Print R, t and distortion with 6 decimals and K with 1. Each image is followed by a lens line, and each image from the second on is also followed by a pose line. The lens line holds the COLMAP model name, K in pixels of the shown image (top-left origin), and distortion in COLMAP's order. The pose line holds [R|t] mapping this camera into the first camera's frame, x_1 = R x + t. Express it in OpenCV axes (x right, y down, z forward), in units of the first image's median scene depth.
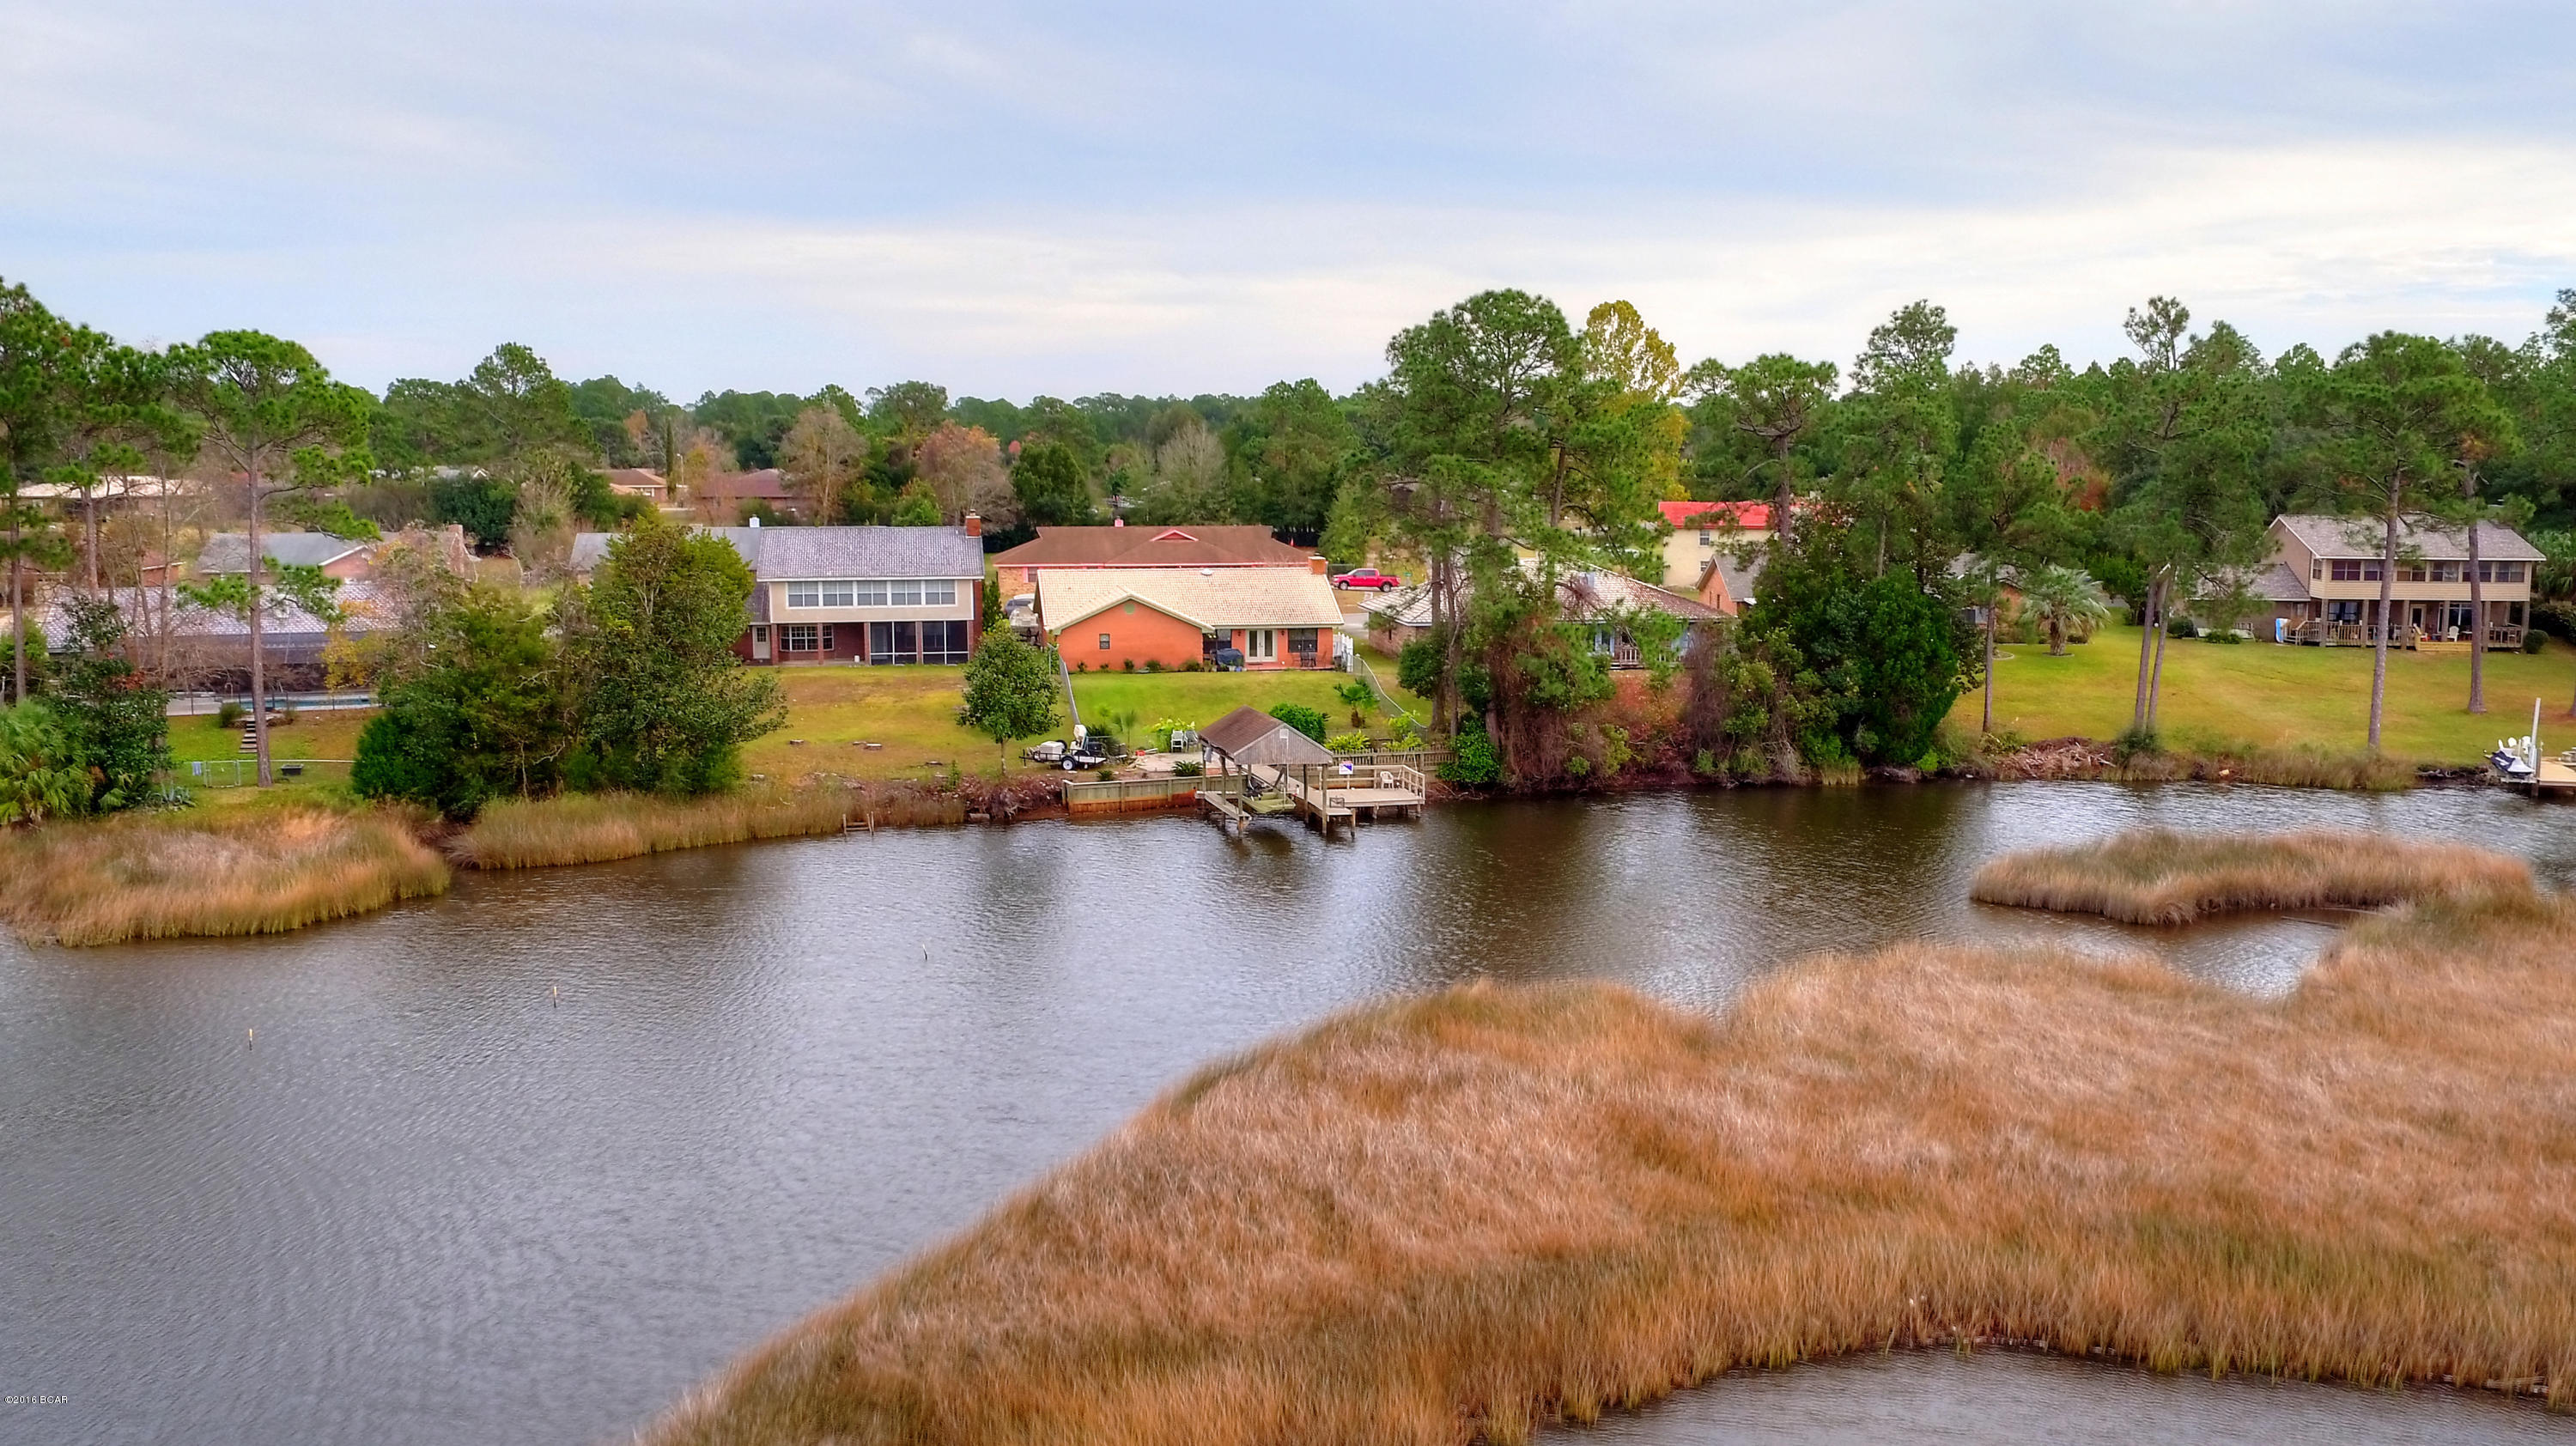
lens RADIAL K [[2265.7, 0, 1308.2], [0, 2265.7, 742.4], [0, 0, 1]] dist [0.004674, 0.001352]
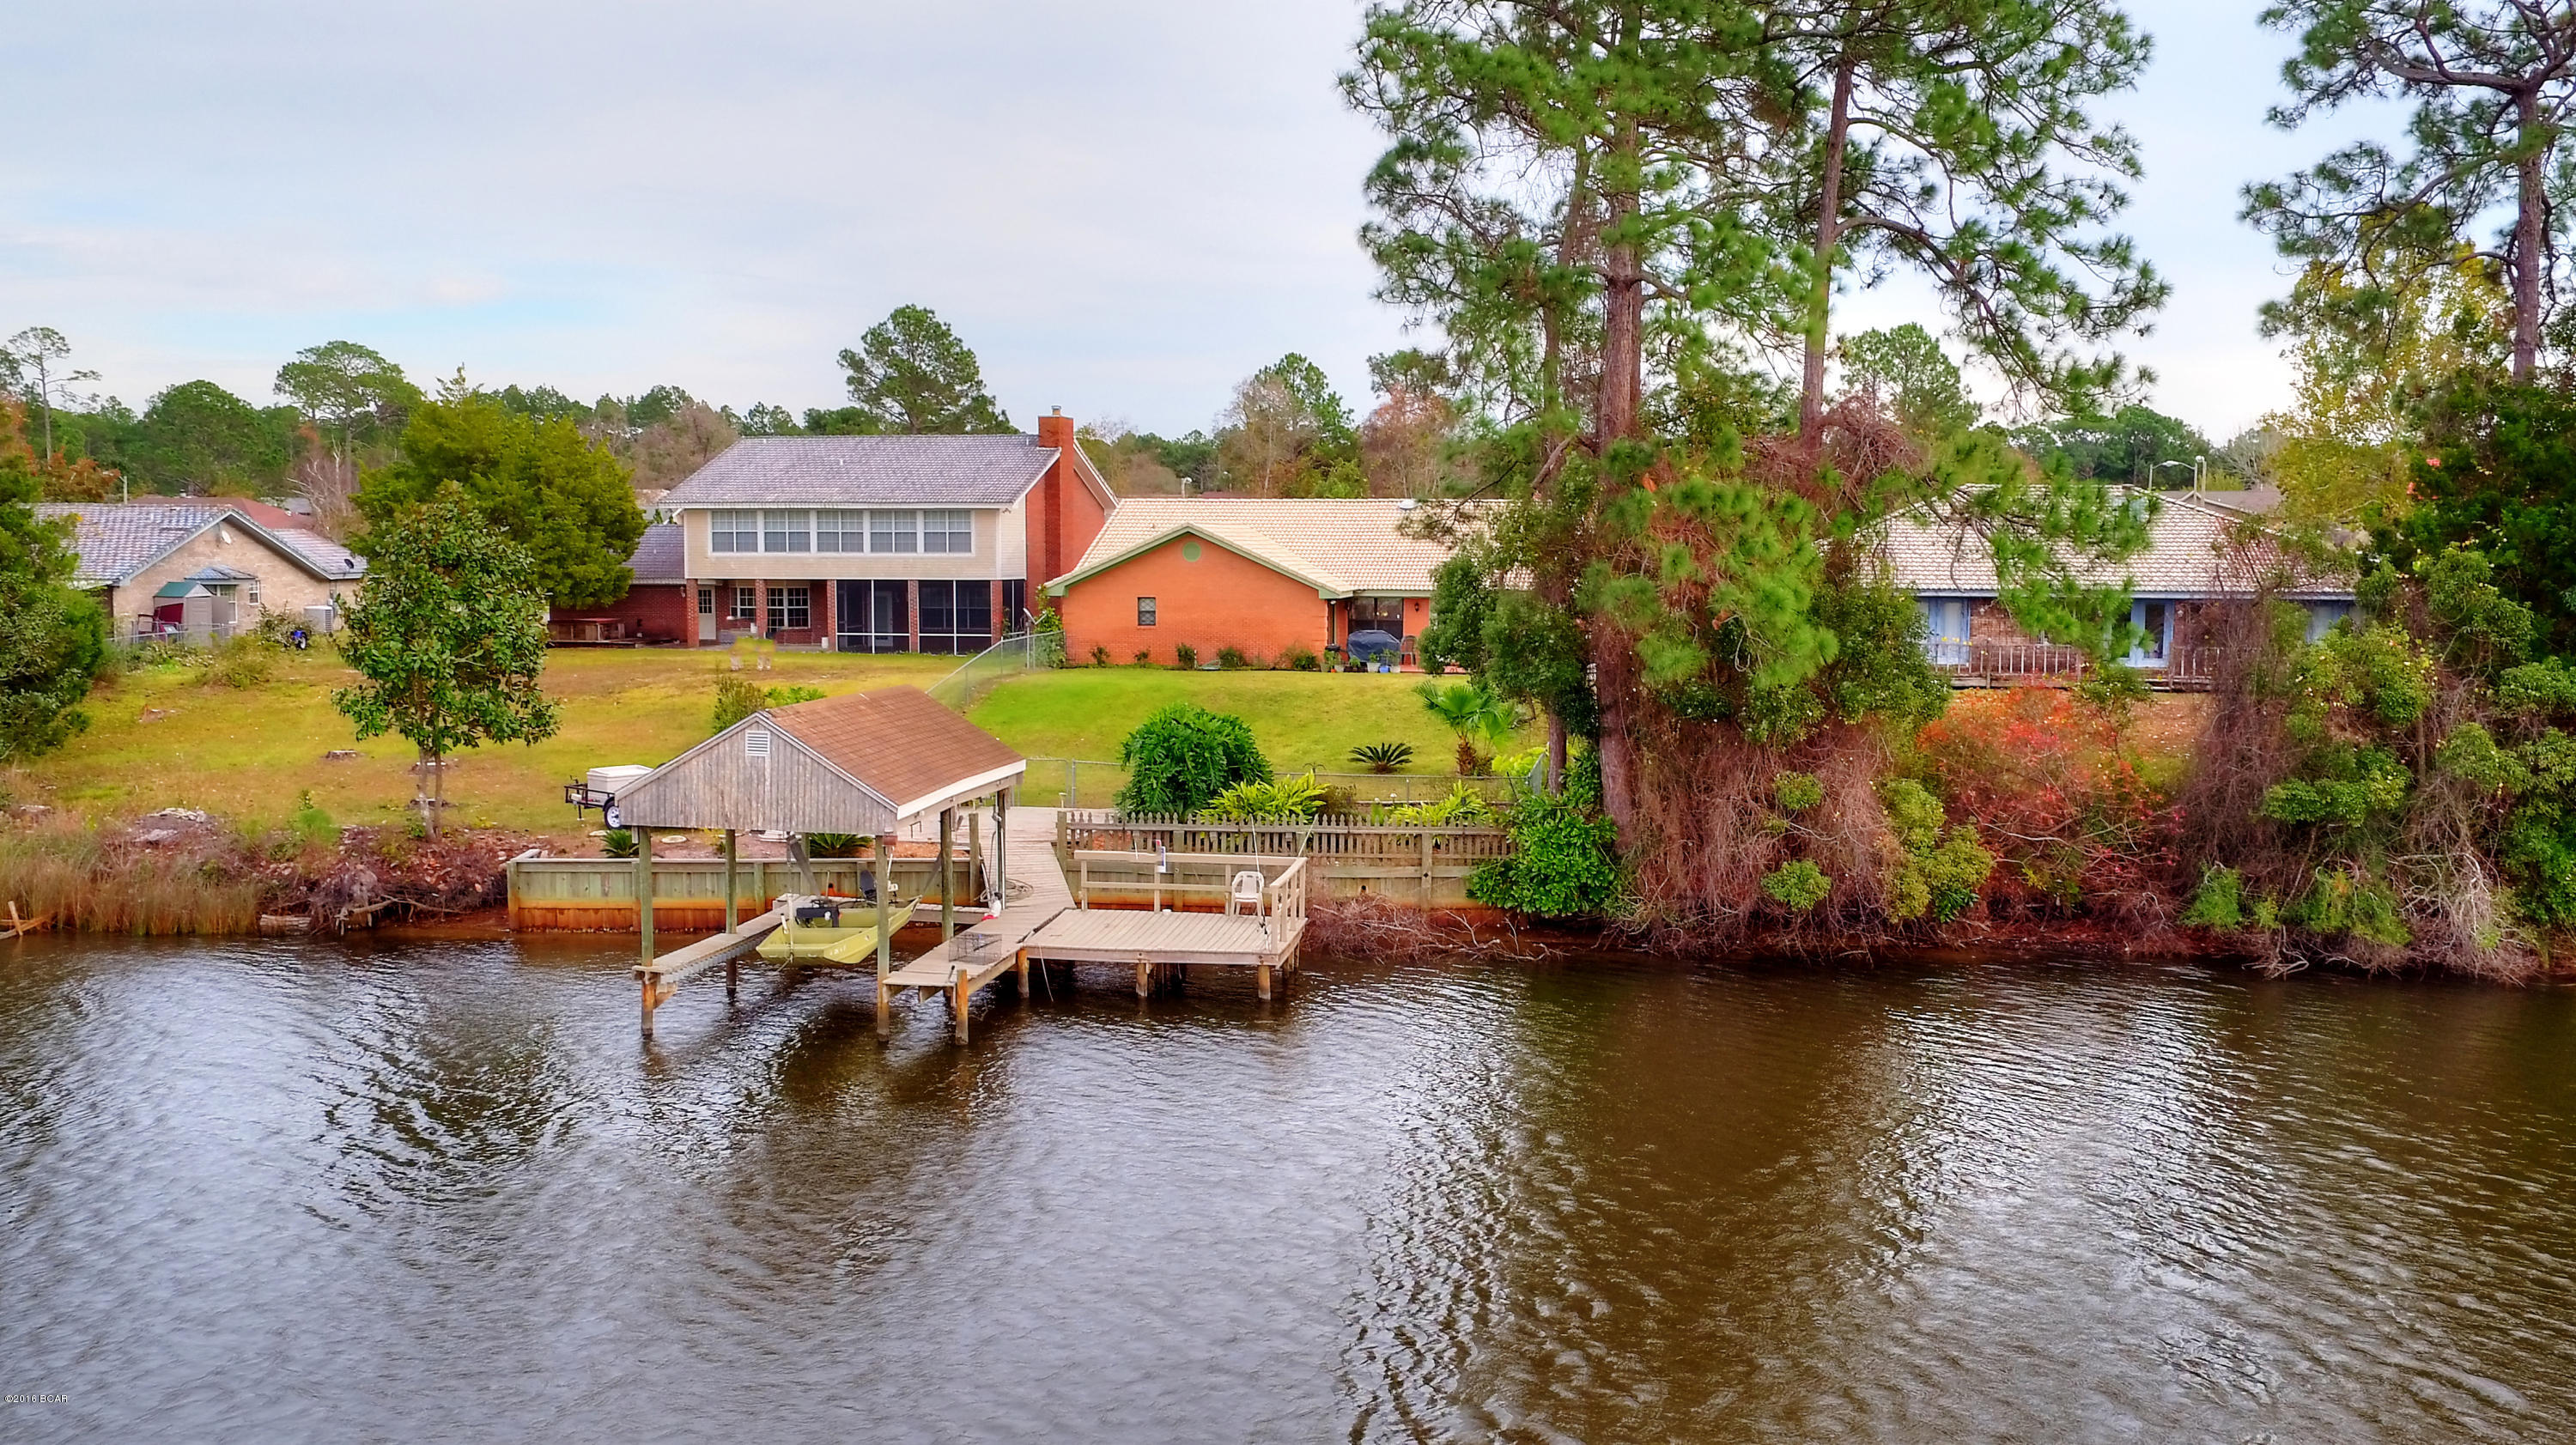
lens RADIAL K [[2265.6, 0, 1308.7], [0, 2265.6, 705.7], [0, 0, 1]] dist [0.004674, 0.001352]
pose [[0.935447, 0.030615, -0.352139, 0.162431], [-0.050331, 0.997628, -0.046968, 0.002079], [0.349866, 0.061660, 0.934768, 0.591580]]
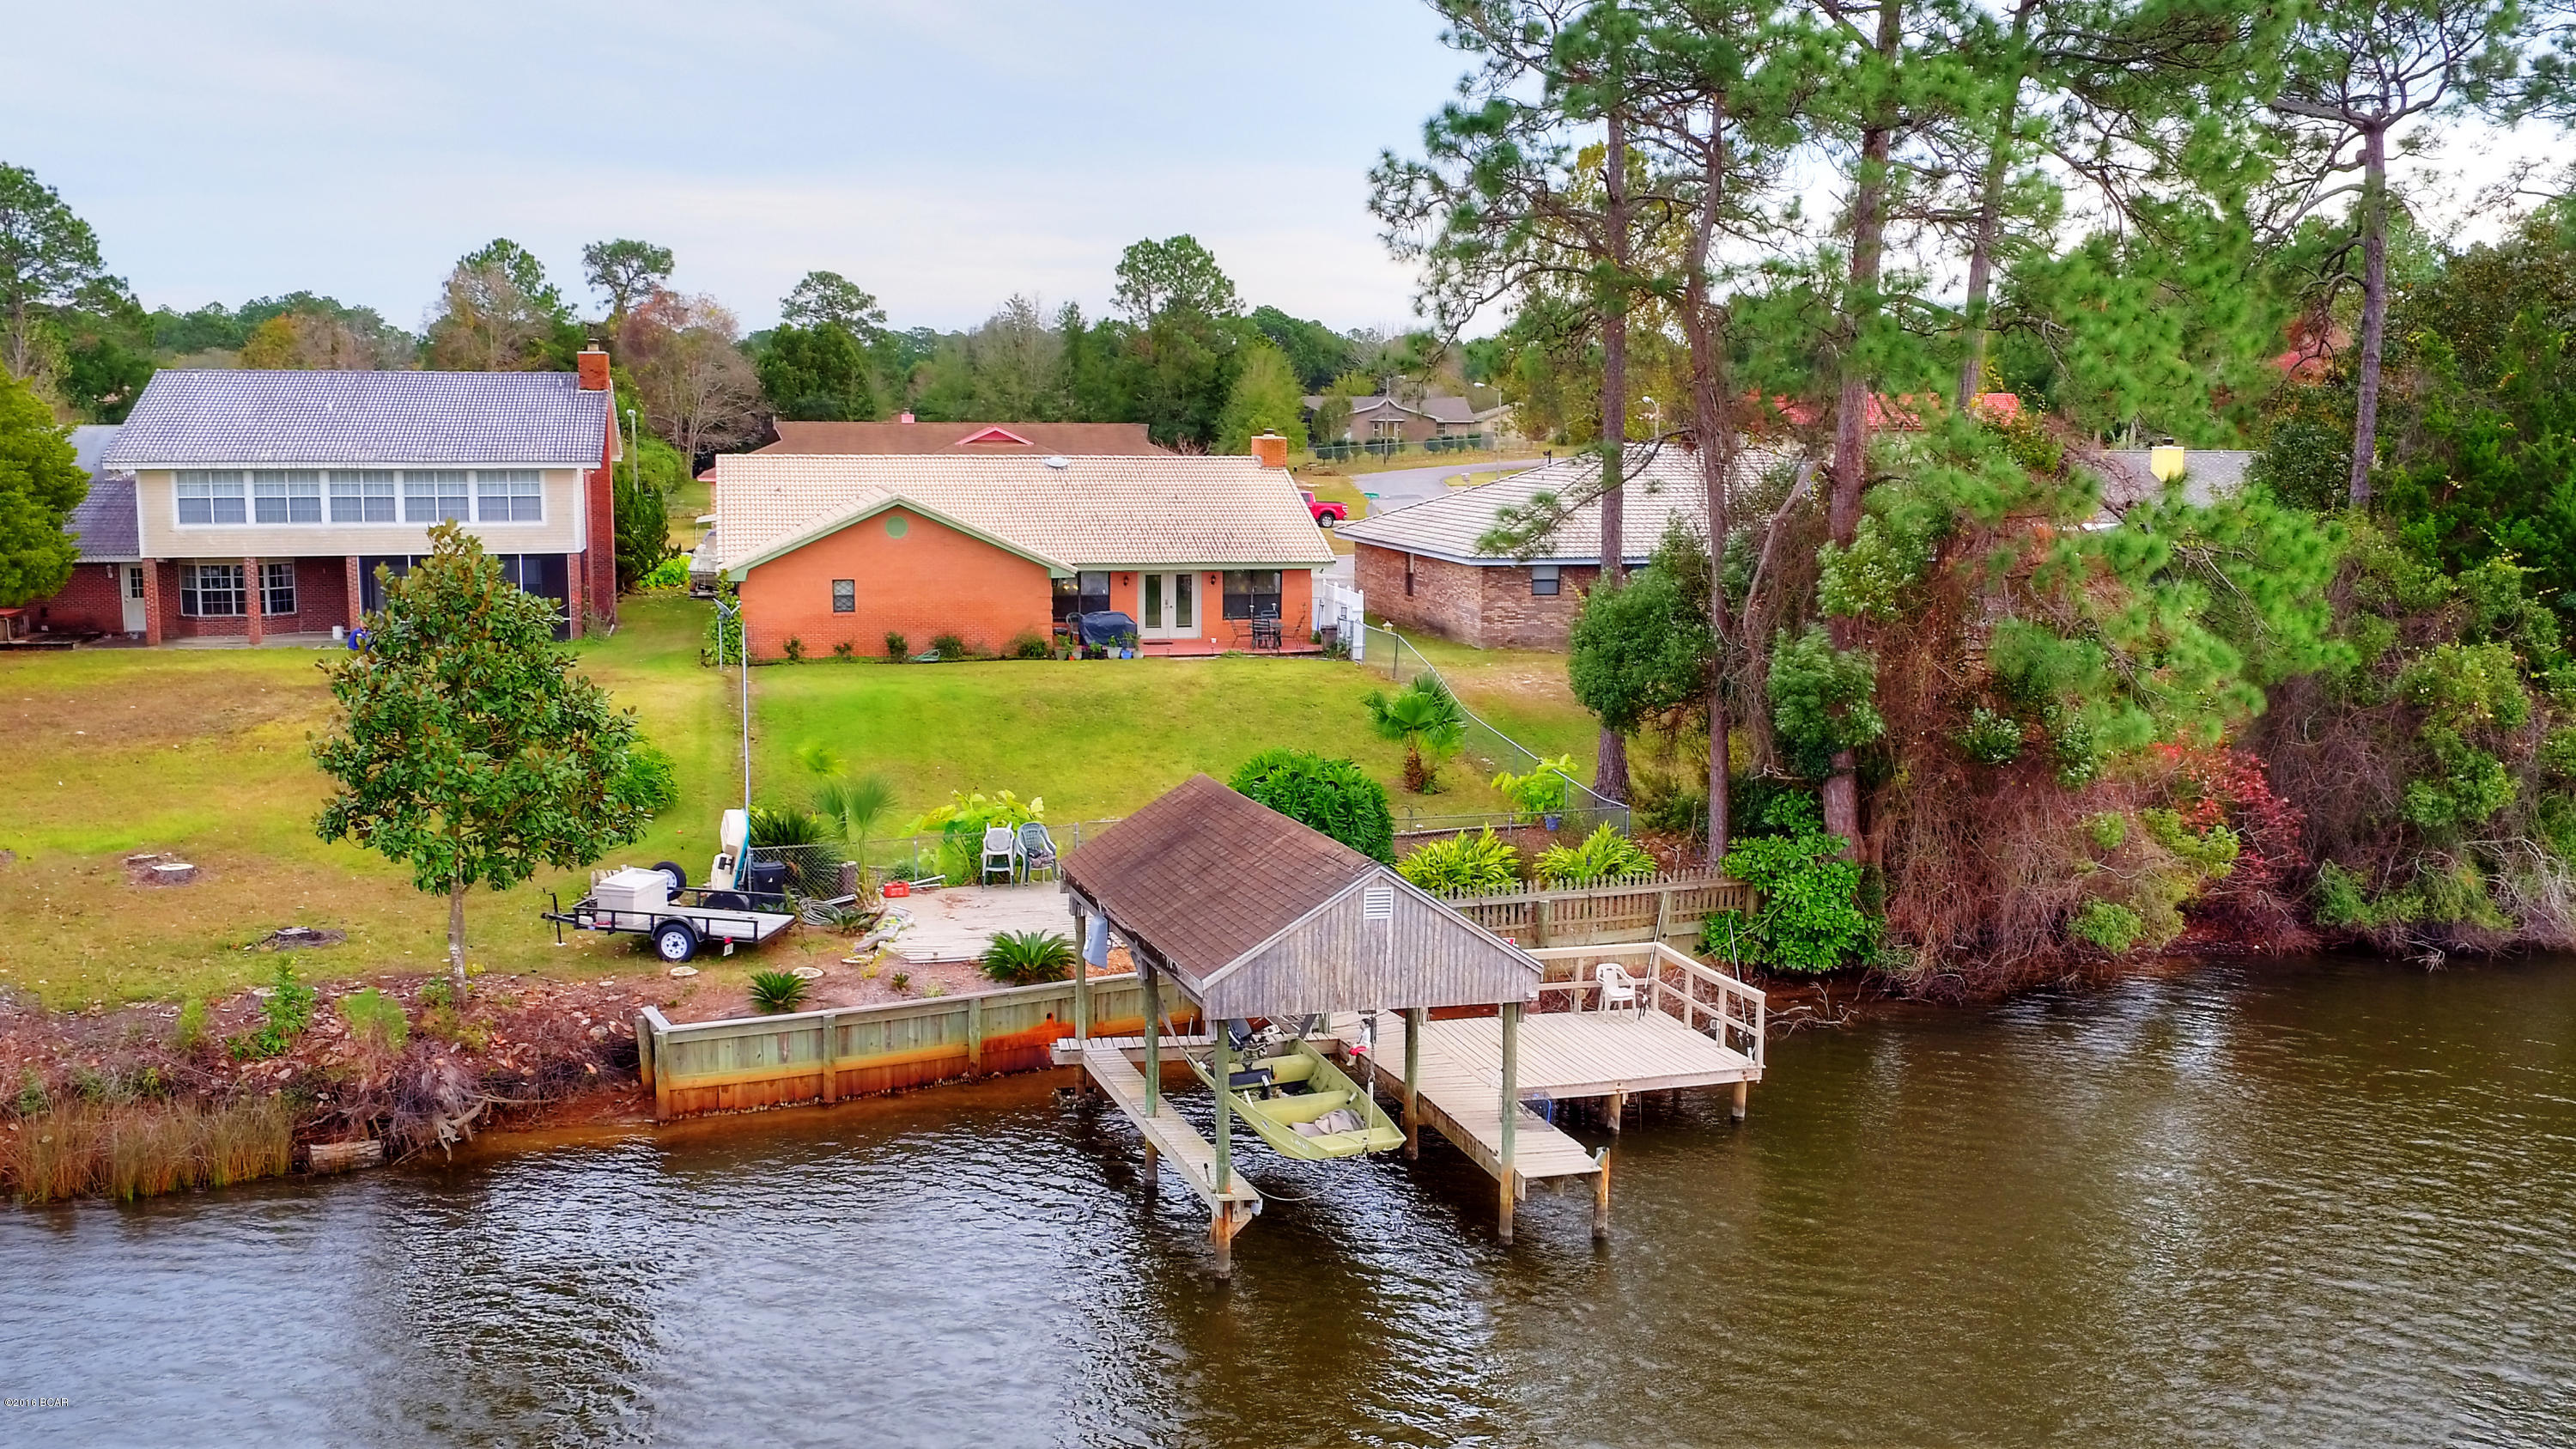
lens RADIAL K [[2266.0, 0, 1305.7], [0, 2266.0, 713.1], [0, 0, 1]] dist [0.004674, 0.001352]
pose [[0.997112, -0.002632, 0.075899, -0.034539], [0.002604, 0.999996, 0.000467, -0.023340], [-0.075900, -0.000268, 0.997115, 0.607838]]
